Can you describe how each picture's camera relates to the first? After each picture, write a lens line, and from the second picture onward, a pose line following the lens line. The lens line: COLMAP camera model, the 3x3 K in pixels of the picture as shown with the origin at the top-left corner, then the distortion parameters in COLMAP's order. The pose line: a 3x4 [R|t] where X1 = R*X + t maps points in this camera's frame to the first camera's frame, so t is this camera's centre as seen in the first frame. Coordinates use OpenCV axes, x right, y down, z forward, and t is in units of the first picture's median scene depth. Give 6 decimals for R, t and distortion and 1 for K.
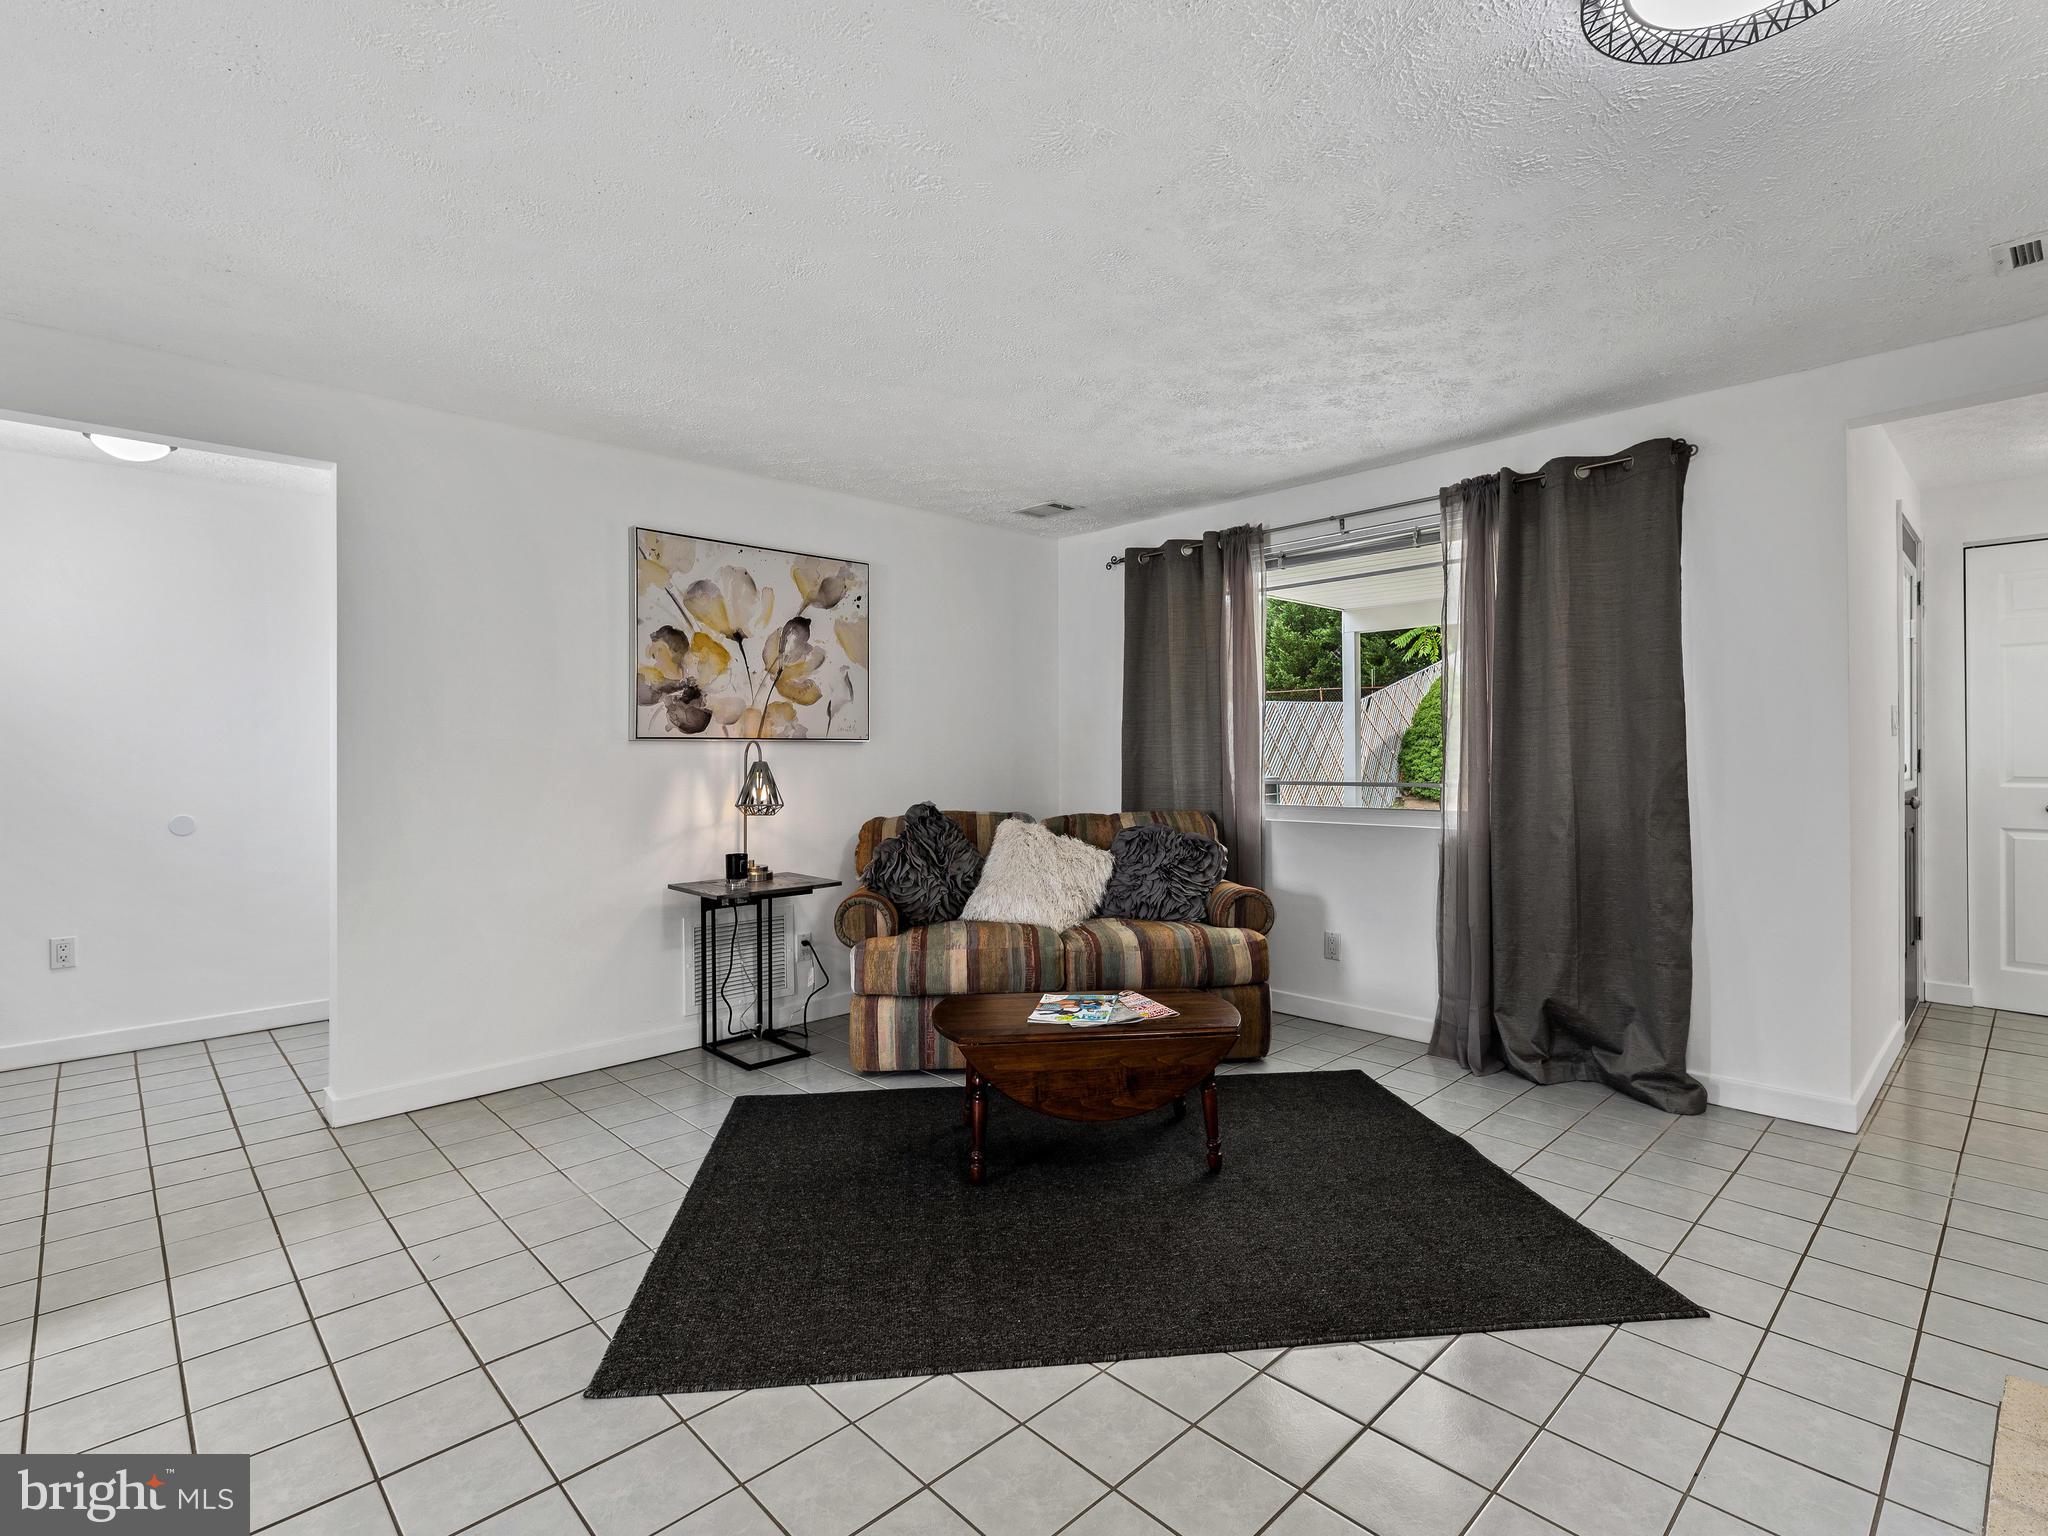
lens RADIAL K [[969.9, 0, 1034.2], [0, 969.9, 760.7], [0, 0, 1]] dist [-0.003756, 0.000889]
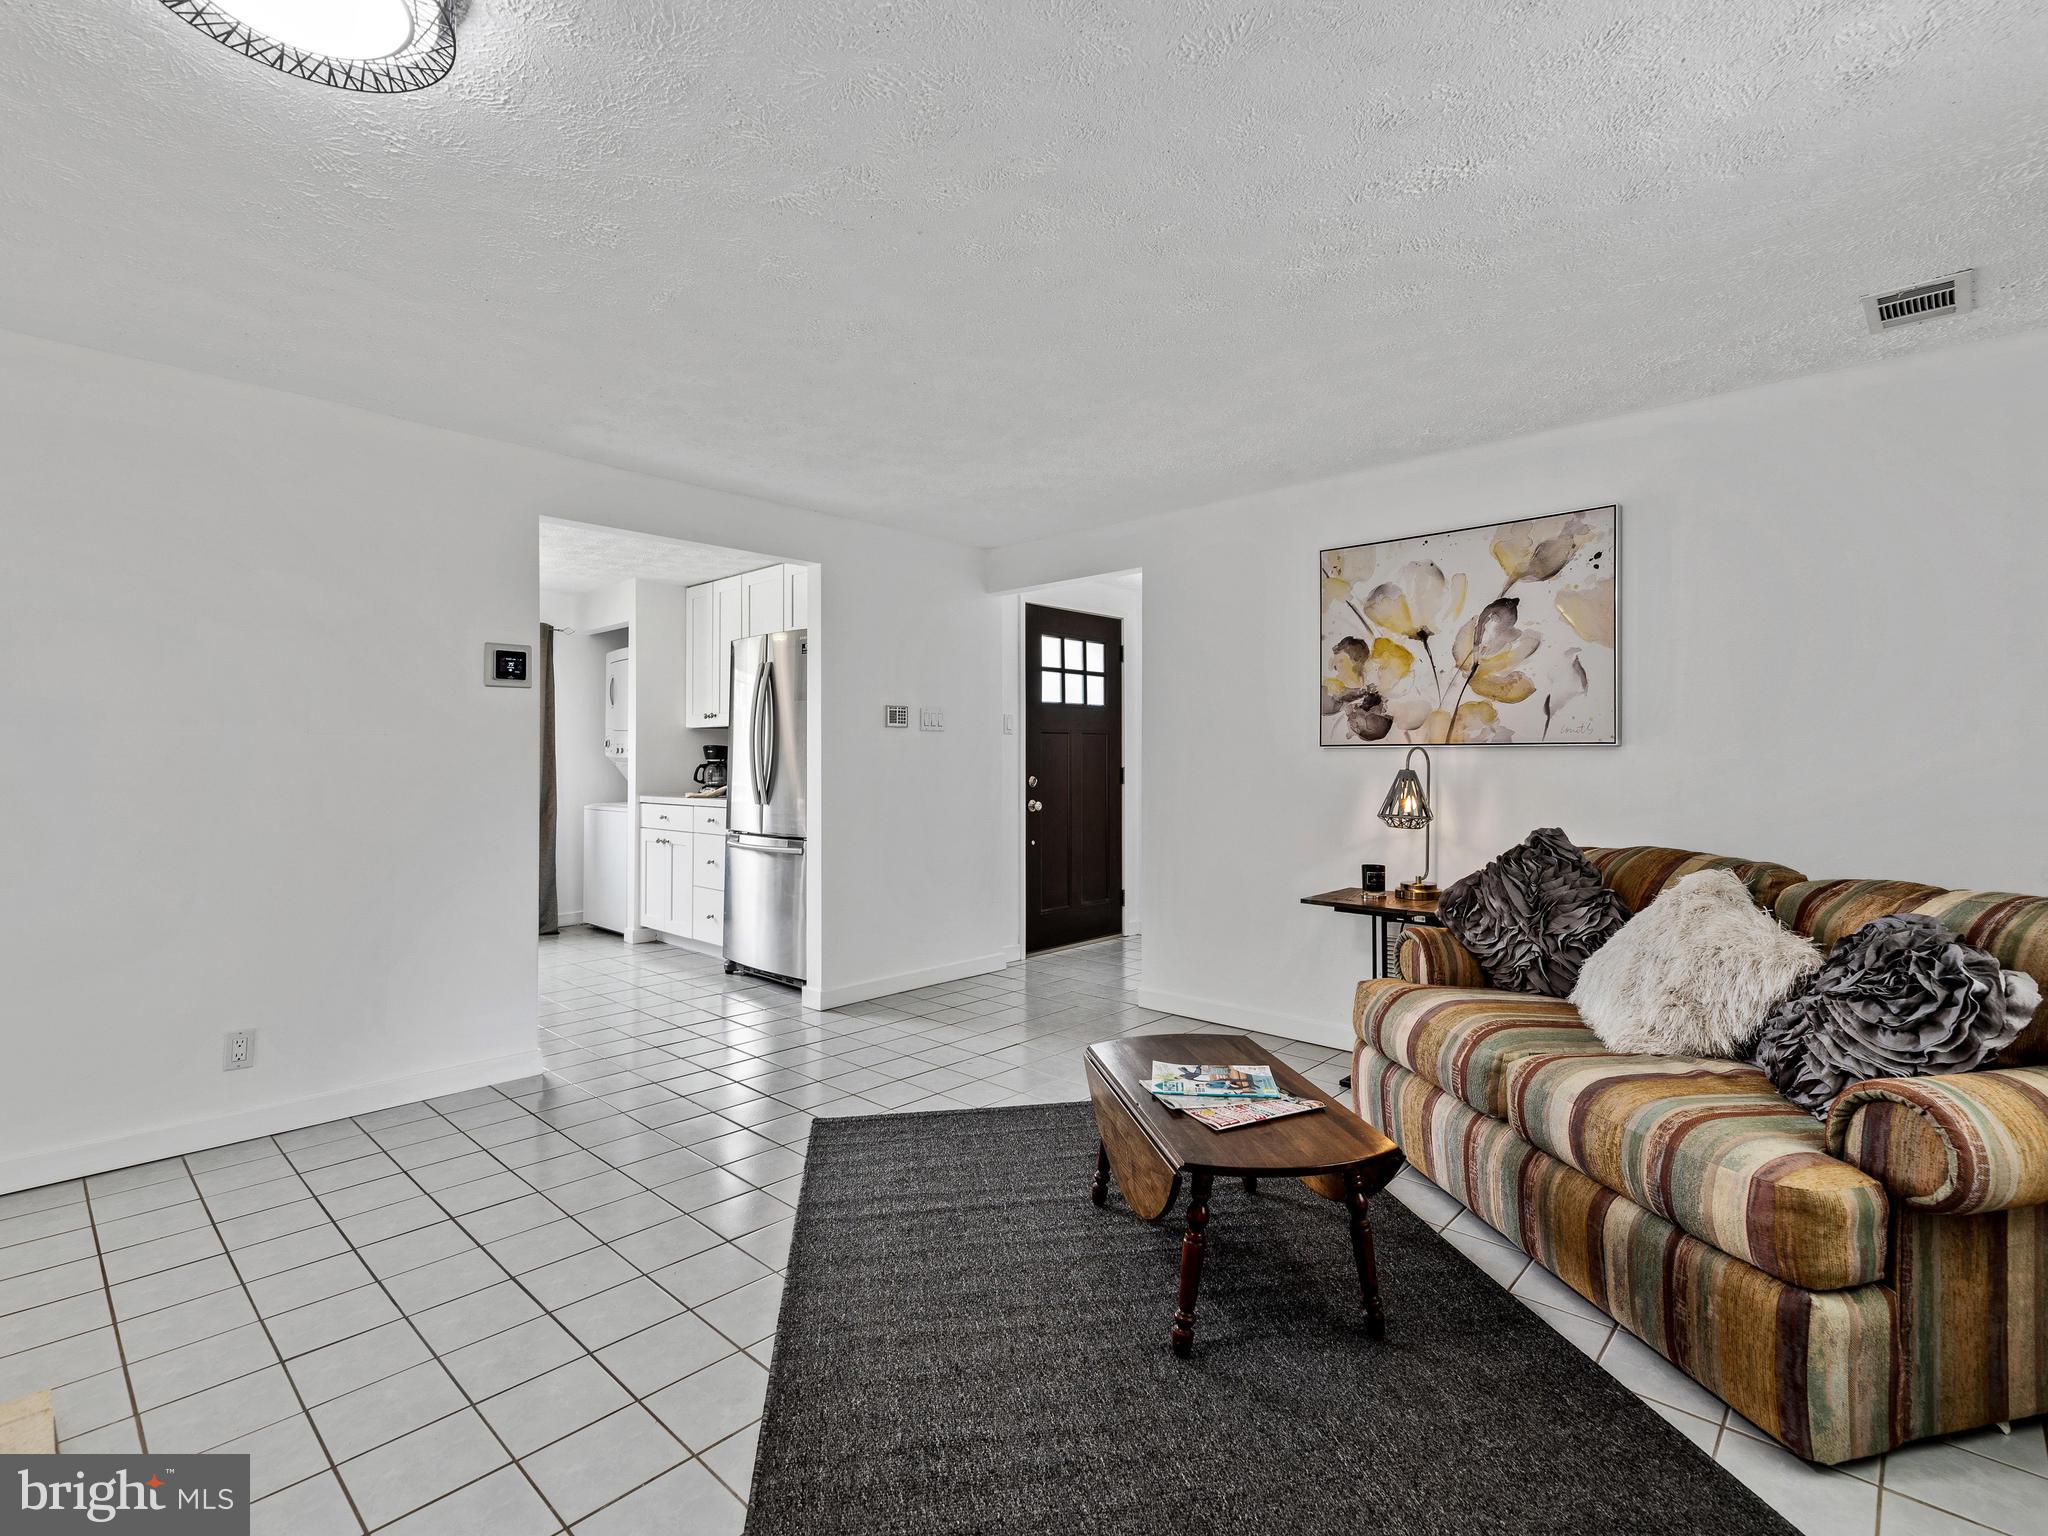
lens RADIAL K [[969.9, 0, 1033.4], [0, 969.9, 760.5], [0, 0, 1]] dist [-0.003756, 0.000889]
pose [[0.067359, 0.006433, -0.997708, 0.596453], [-0.006928, 0.999958, 0.005980, -0.010752], [0.997705, 0.006510, 0.067401, 0.565458]]
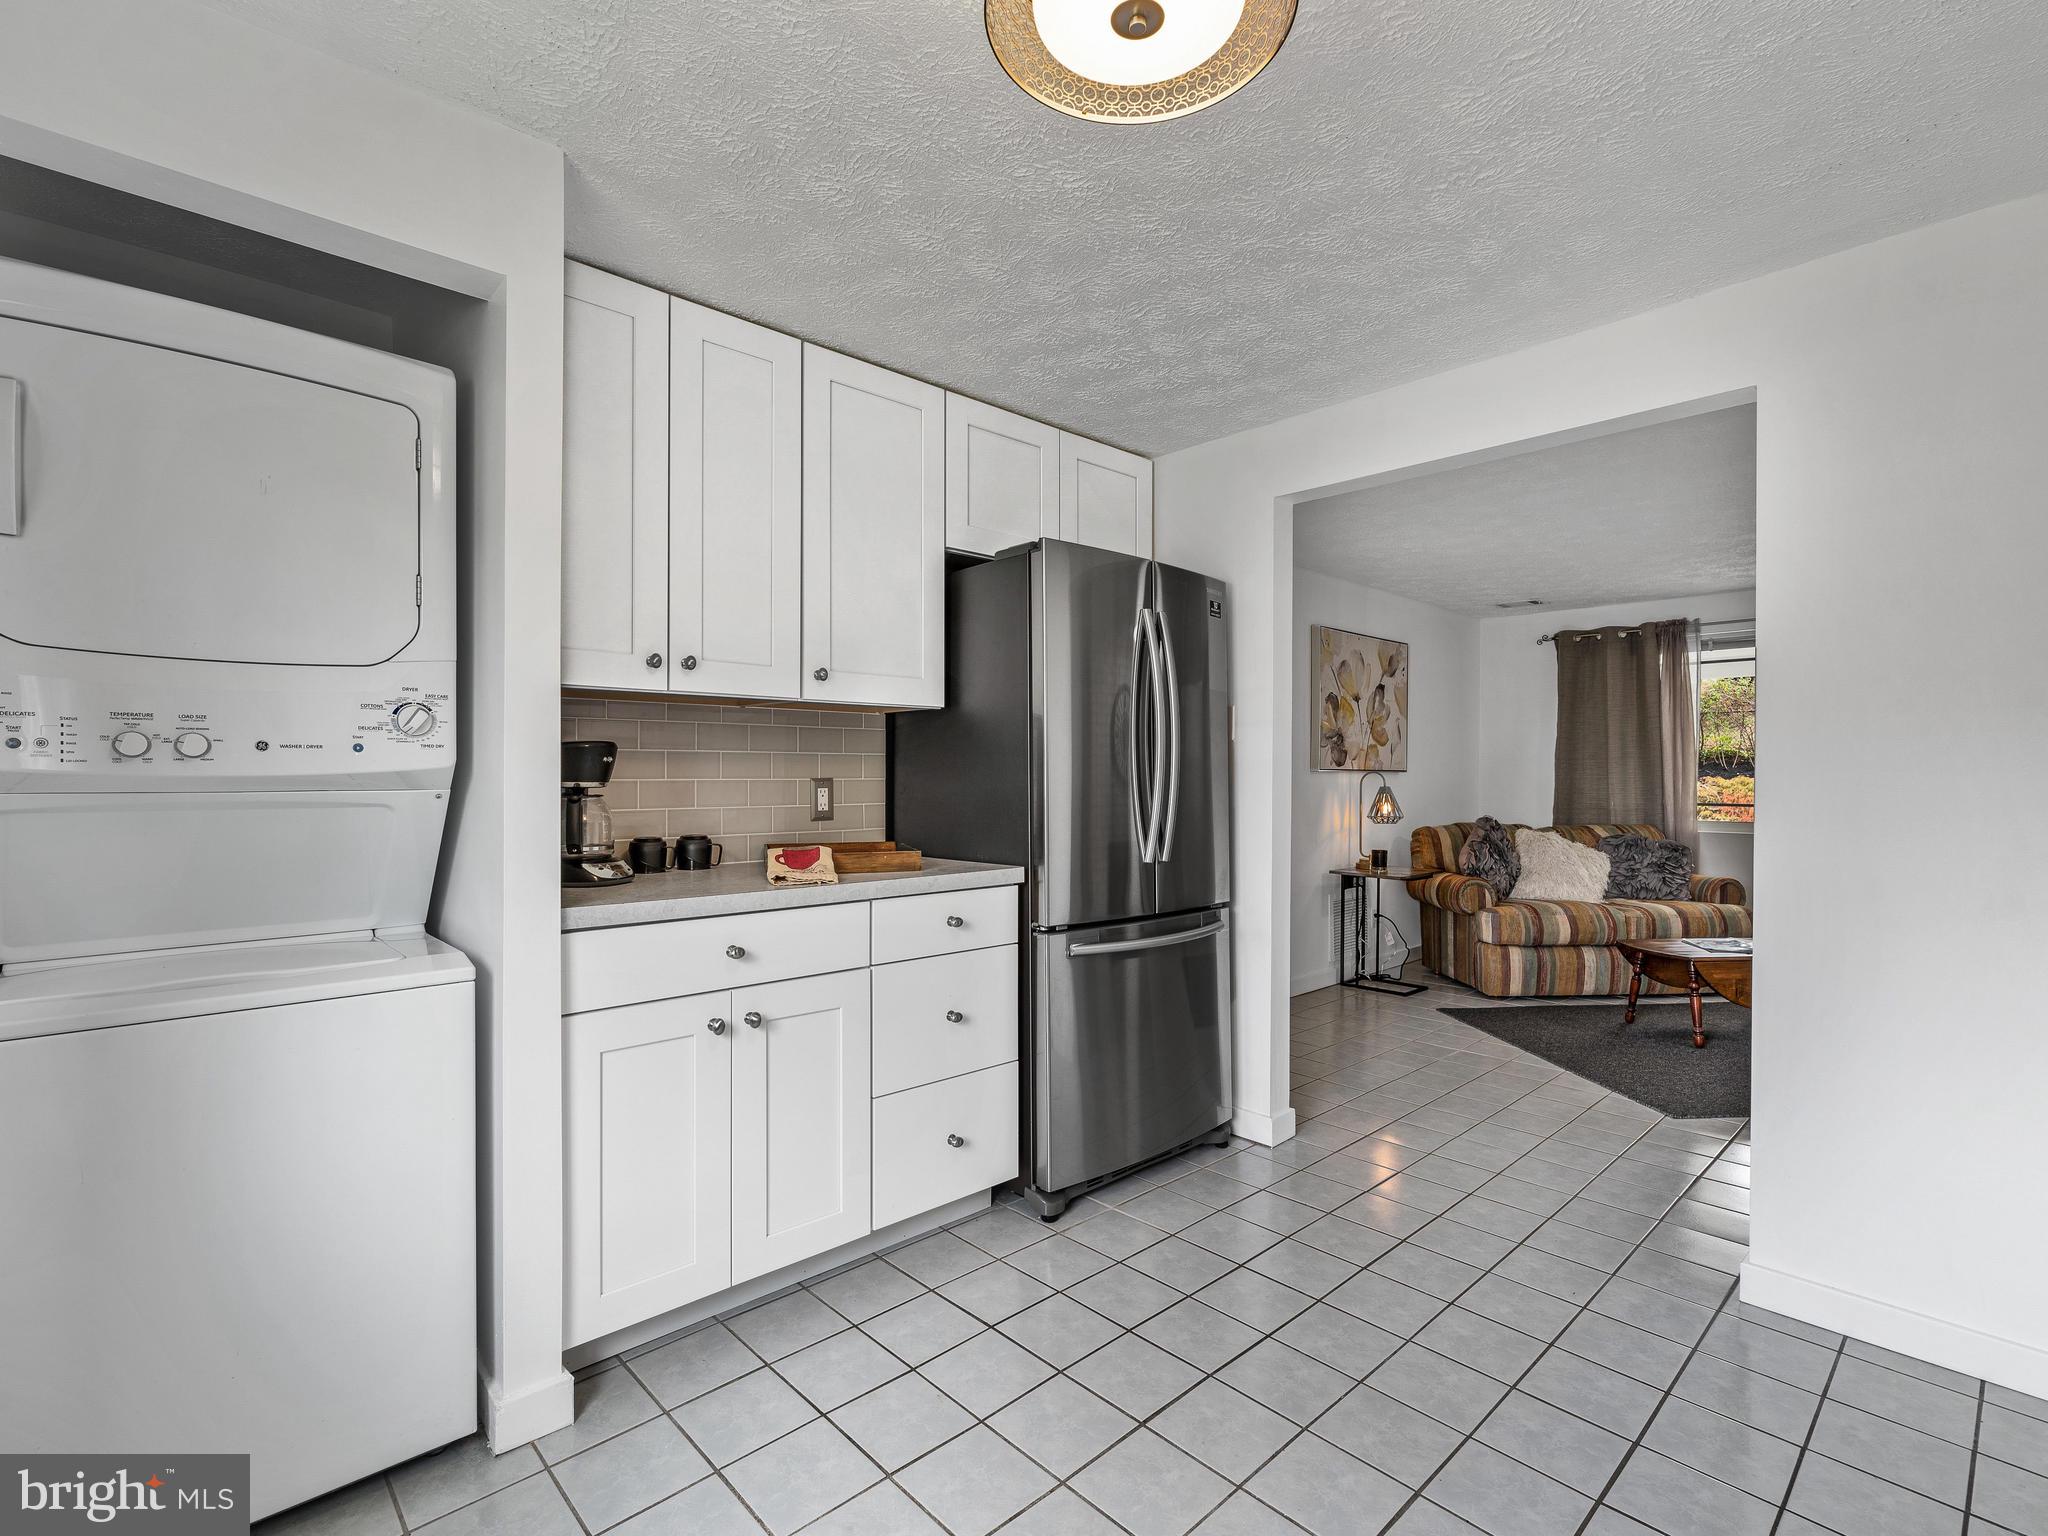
lens RADIAL K [[969.9, 0, 1027.6], [0, 969.9, 775.0], [0, 0, 1]] dist [-0.003756, 0.000889]
pose [[0.999916, 0.009527, -0.008797, -0.776863], [-0.009584, 0.999933, -0.006525, -0.001715], [0.008734, 0.006609, 0.999940, -0.431502]]
